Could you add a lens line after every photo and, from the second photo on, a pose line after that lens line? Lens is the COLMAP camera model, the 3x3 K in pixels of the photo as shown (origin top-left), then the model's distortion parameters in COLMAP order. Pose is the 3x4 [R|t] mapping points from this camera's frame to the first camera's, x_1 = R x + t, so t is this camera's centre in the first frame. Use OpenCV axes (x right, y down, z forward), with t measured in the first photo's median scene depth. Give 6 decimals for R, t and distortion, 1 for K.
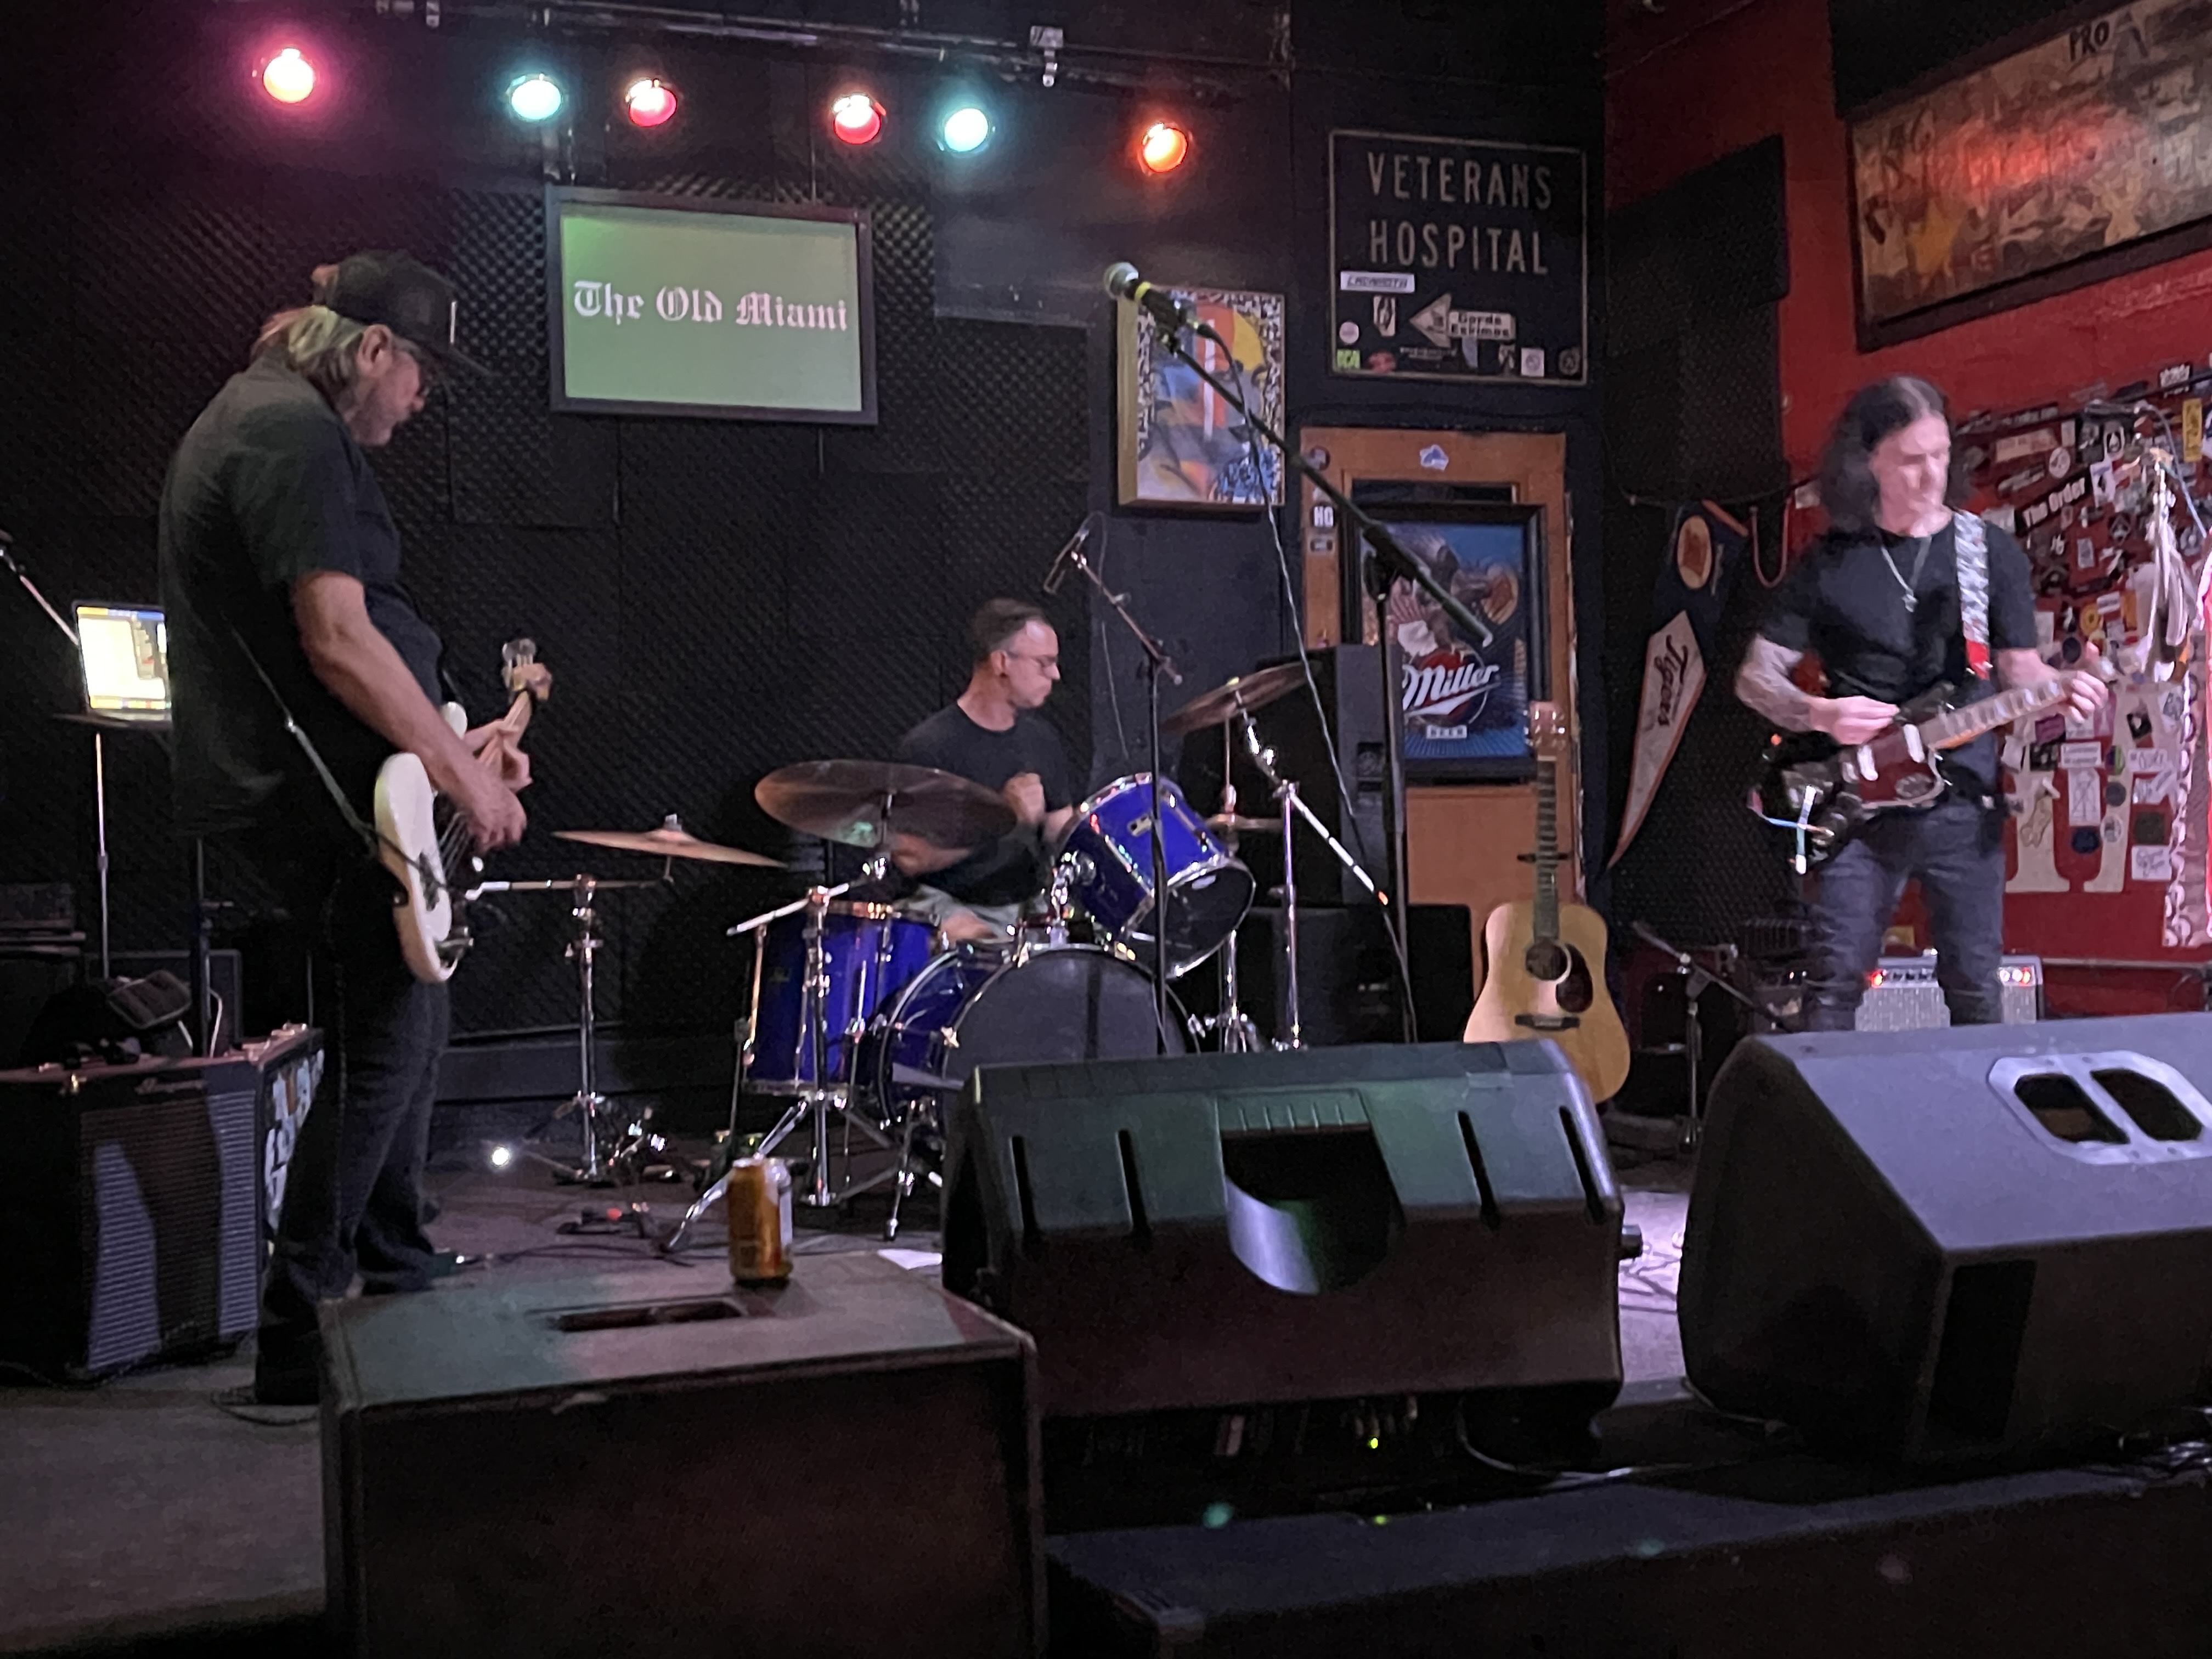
lens RADIAL K [[2572.7, 0, 1105.7], [0, 2572.7, 828.4], [0, 0, 1]] dist [0.033501, 0.000000]
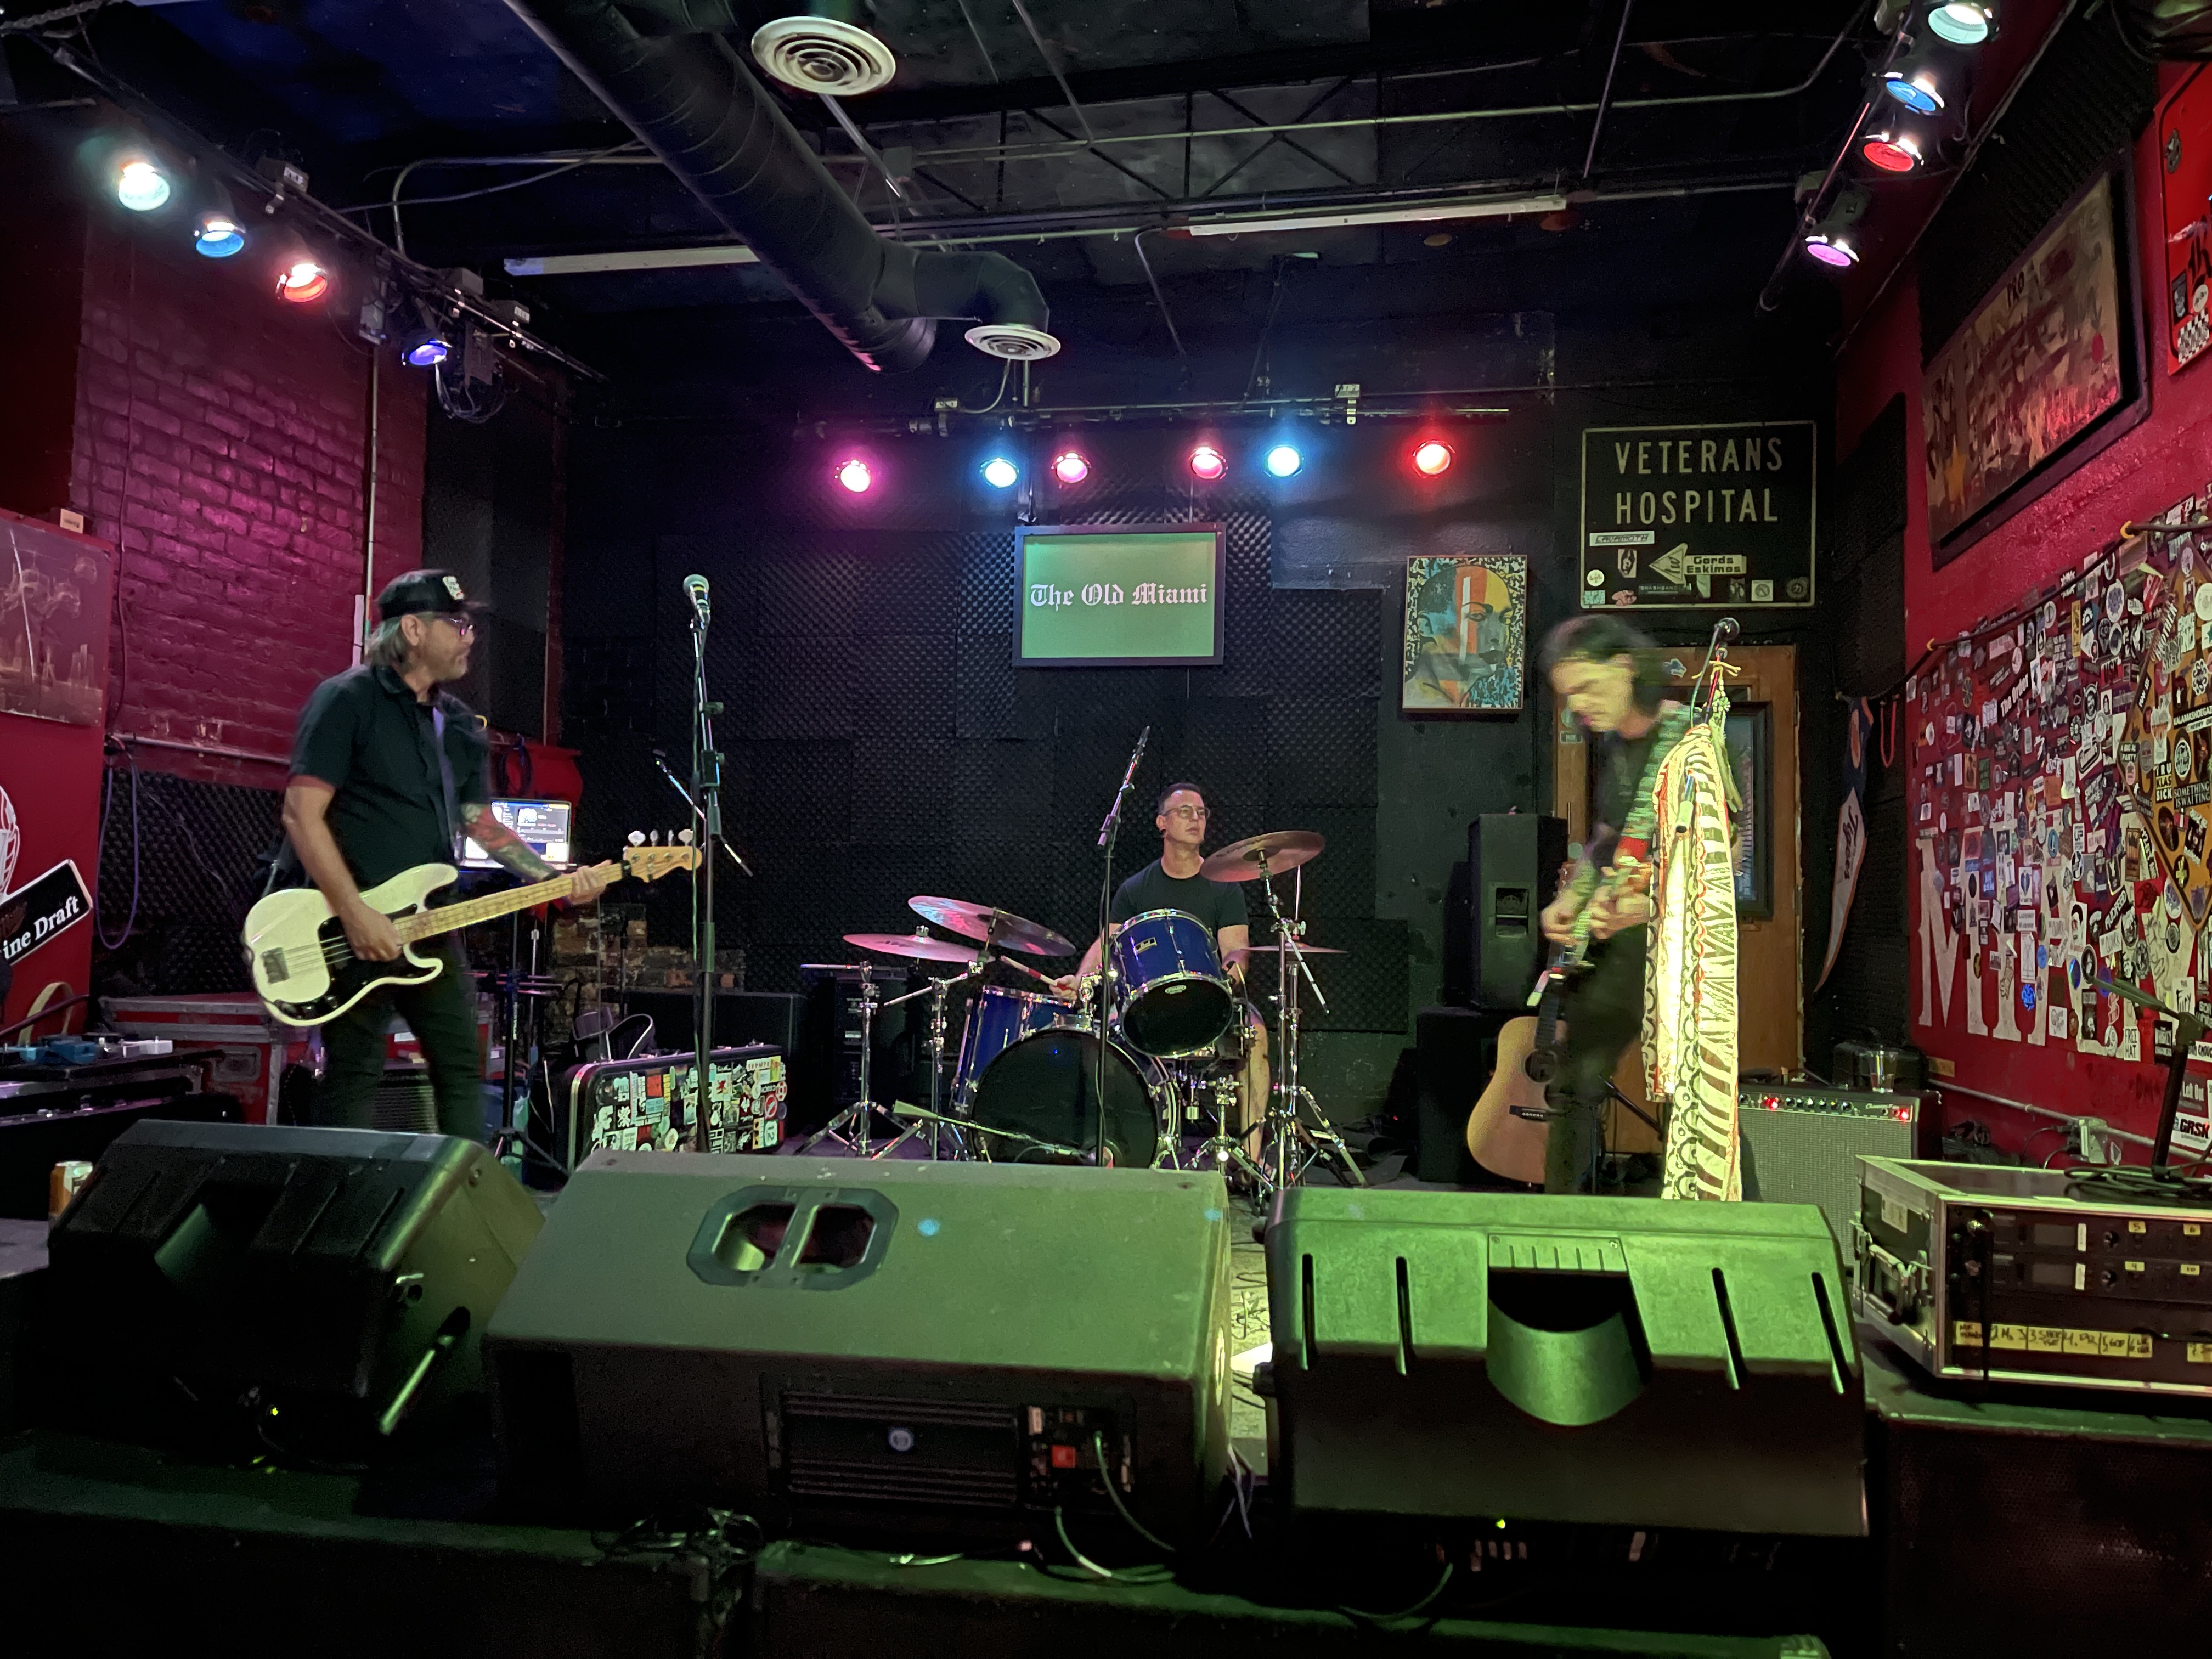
lens RADIAL K [[1626.8, 0, 1107.5], [0, 1626.8, 878.7], [0, 0, 1]] dist [-0.054748, 0.000053]
pose [[0.841689, 0.024959, -0.539385, 0.346373], [-0.034334, 0.999384, -0.007332, -0.023104], [0.538869, 0.024691, 0.842027, 0.170594]]
